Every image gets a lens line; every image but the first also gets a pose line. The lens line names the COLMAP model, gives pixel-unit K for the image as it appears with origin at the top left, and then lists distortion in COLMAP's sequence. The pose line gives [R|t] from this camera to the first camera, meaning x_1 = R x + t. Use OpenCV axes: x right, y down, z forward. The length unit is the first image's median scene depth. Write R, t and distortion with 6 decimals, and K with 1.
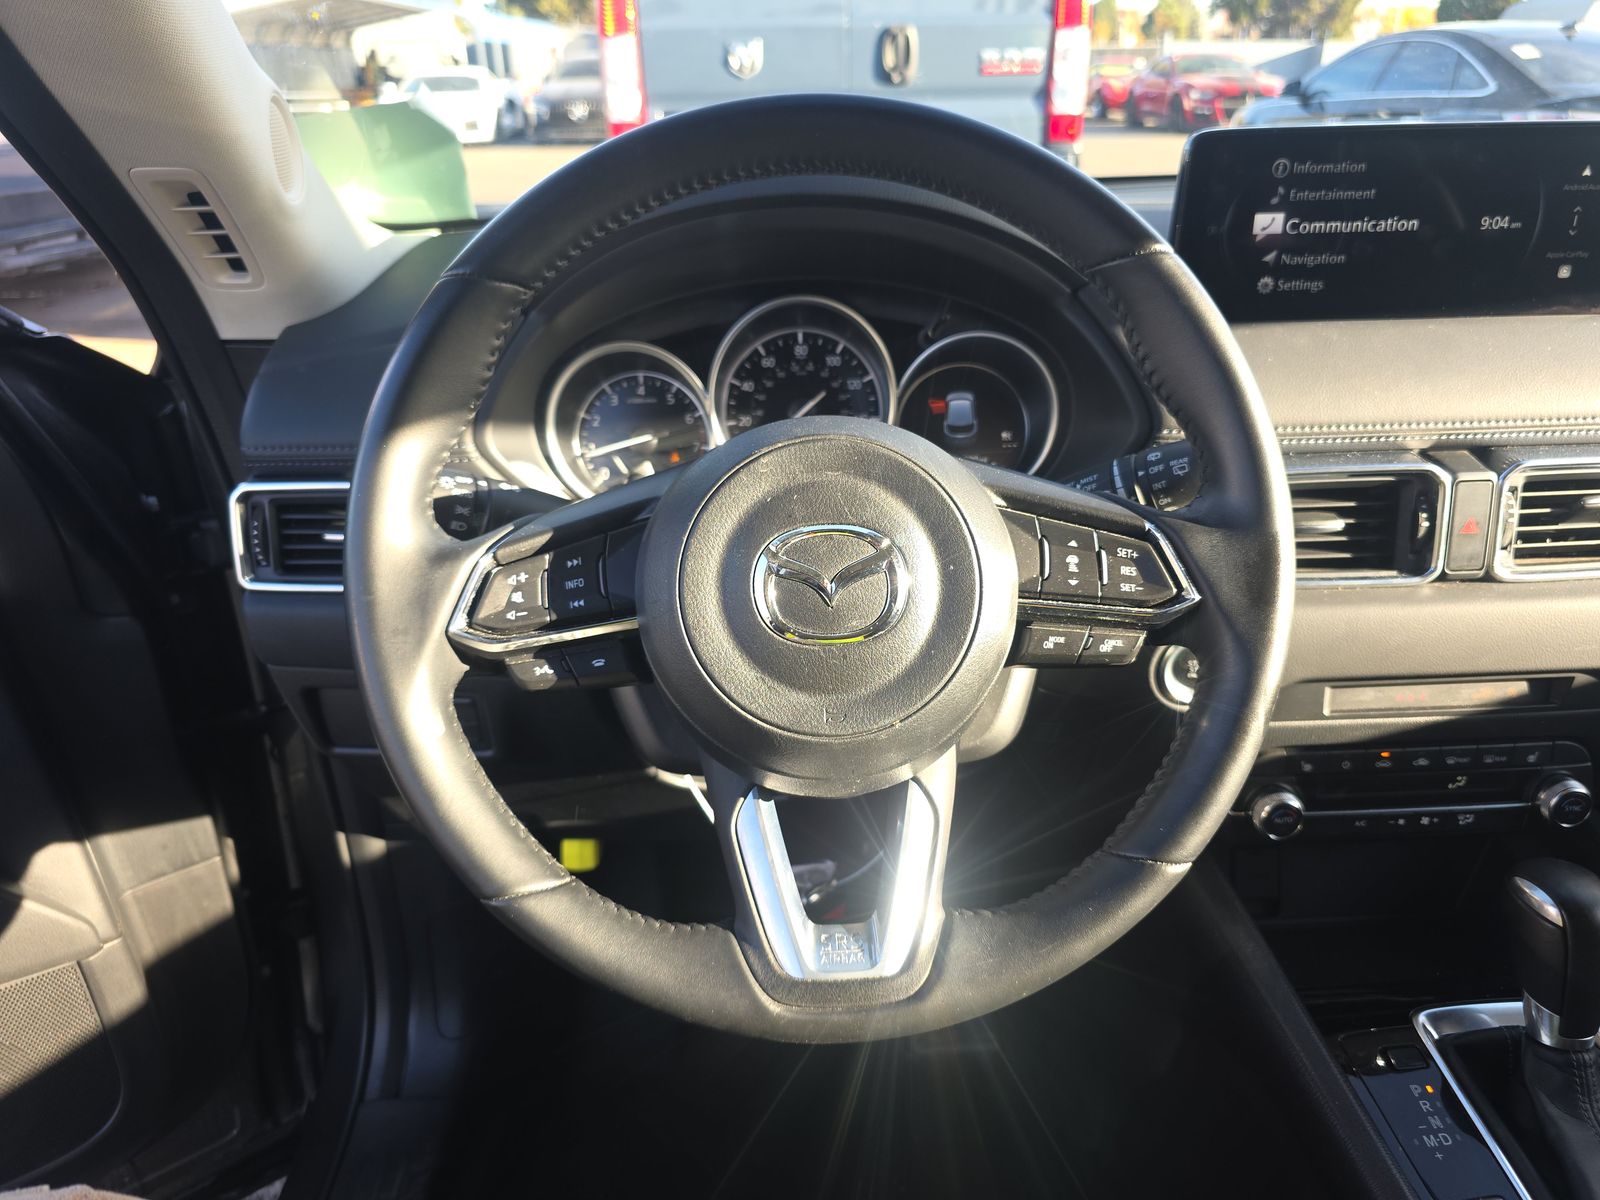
lens RADIAL K [[1067.6, 0, 800.0], [0, 1067.6, 600.0], [0, 0, 1]] dist [0.053996, -0.069243]
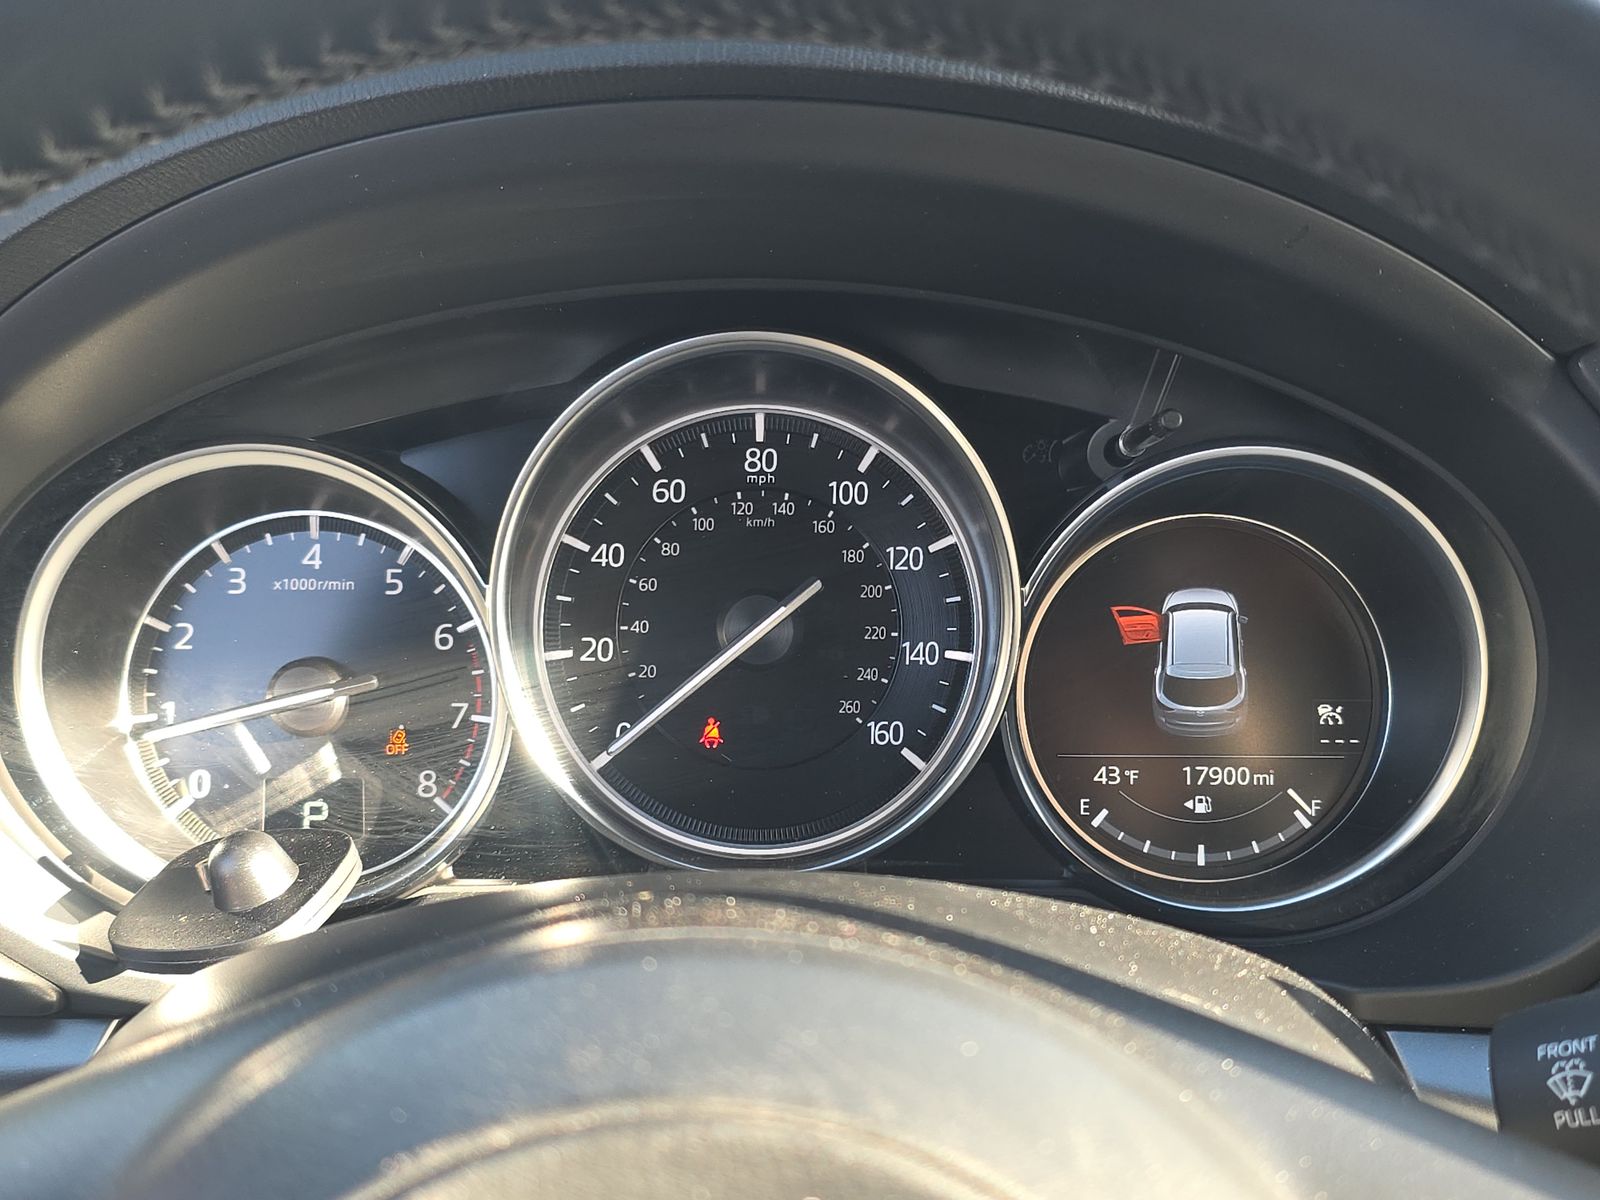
lens RADIAL K [[2047.0, 0, 800.0], [0, 2047.0, 600.0], [0, 0, 1]] dist [0.102964, 0.006366]
pose [[0.999021, 0.034697, -0.027460, 0.037168], [-0.036329, 0.997454, -0.061360, -0.154086], [0.025261, 0.062298, 0.997738, 0.334305]]
